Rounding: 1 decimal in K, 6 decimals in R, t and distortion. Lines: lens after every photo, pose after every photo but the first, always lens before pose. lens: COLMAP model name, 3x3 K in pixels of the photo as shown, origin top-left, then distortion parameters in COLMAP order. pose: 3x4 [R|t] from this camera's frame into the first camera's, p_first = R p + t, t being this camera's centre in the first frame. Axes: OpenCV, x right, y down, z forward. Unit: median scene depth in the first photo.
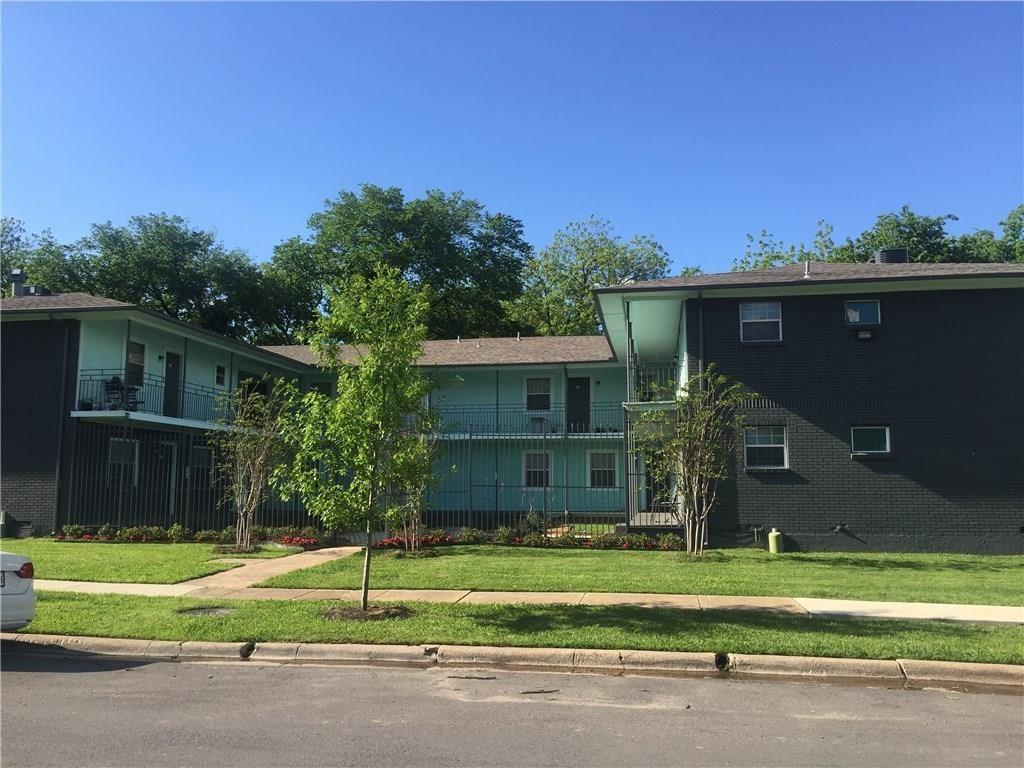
lens RADIAL K [[872.7, 0, 513.2], [0, 872.7, 381.5], [0, 0, 1]] dist [0.003978, 0.001103]
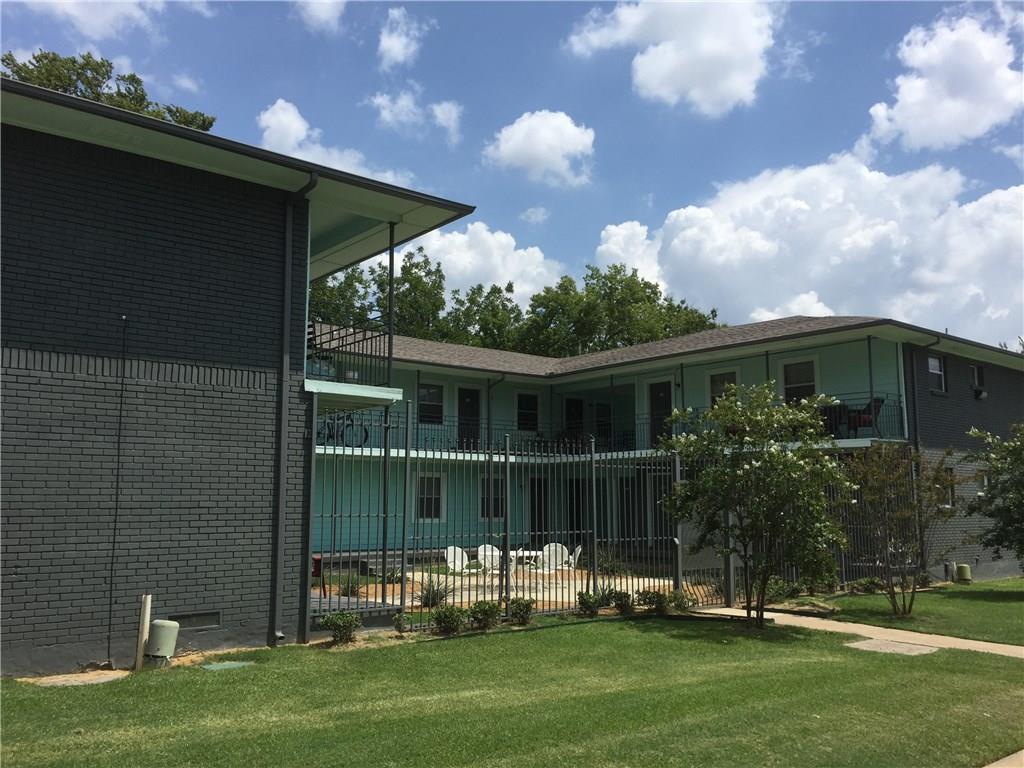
lens RADIAL K [[872.7, 0, 509.3], [0, 872.7, 387.6], [0, 0, 1]] dist [0.003978, 0.001103]
pose [[0.680587, 0.101995, 0.725533, -0.533562], [-0.090941, 0.994365, -0.054480, 0.038195], [-0.727002, -0.028902, 0.686027, 0.397976]]
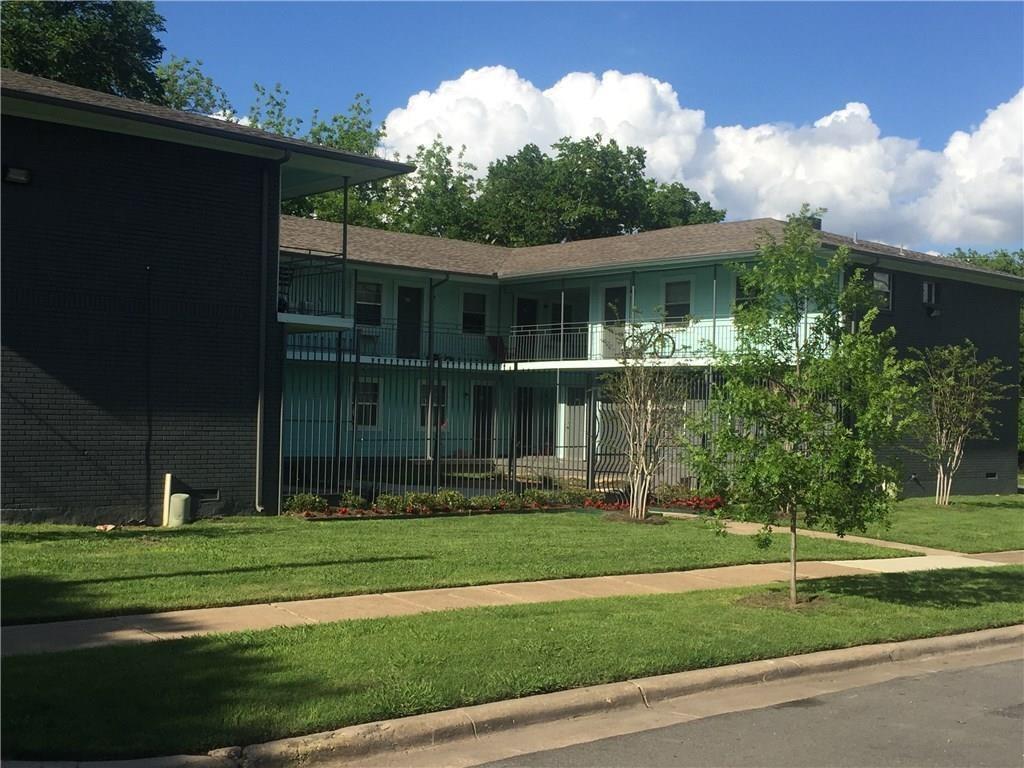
lens RADIAL K [[1241.9, 0, 510.4], [0, 1241.9, 382.8], [0, 0, 1]] dist [-0.001370, 0.000000]
pose [[0.653224, 0.038695, 0.756175, -0.723613], [-0.116671, 0.991910, 0.050029, 0.014428], [-0.748122, -0.120904, 0.652454, 0.205173]]
